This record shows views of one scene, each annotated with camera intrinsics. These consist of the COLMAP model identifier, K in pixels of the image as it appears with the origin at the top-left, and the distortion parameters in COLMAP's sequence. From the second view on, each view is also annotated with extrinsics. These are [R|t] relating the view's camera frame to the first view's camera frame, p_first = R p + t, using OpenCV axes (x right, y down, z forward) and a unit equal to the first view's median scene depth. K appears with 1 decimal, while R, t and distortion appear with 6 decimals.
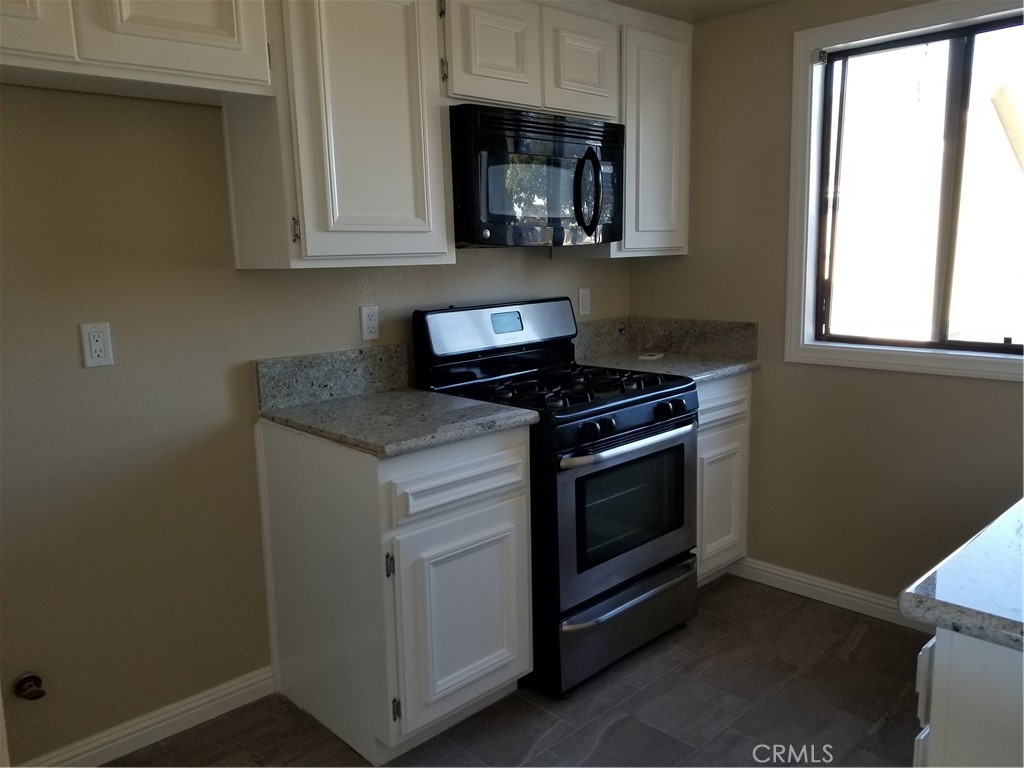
lens RADIAL K [[798.4, 0, 512.3], [0, 798.4, 384.5], [0, 0, 1]] dist [0.050652, -0.002728]
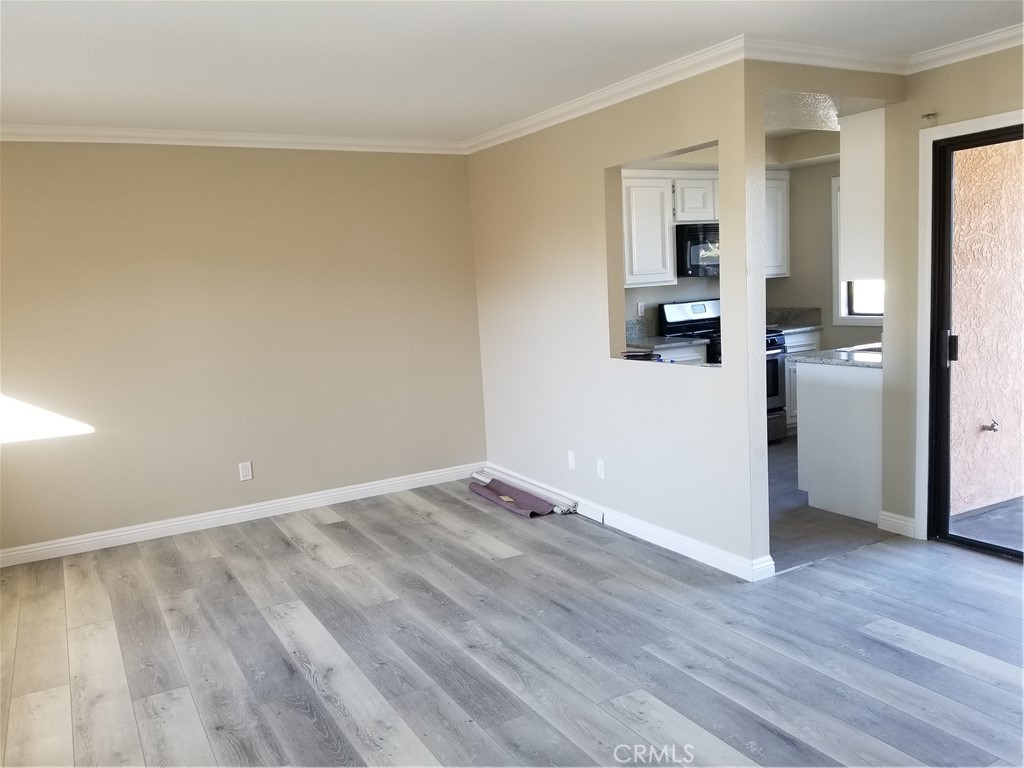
lens RADIAL K [[798.4, 0, 490.8], [0, 798.4, 363.2], [0, 0, 1]] dist [0.050652, -0.002728]
pose [[0.962770, 0.003474, -0.270300, 0.043941], [-0.015388, 0.999000, -0.041971, 0.198866], [0.269884, 0.044567, 0.961861, -1.477874]]
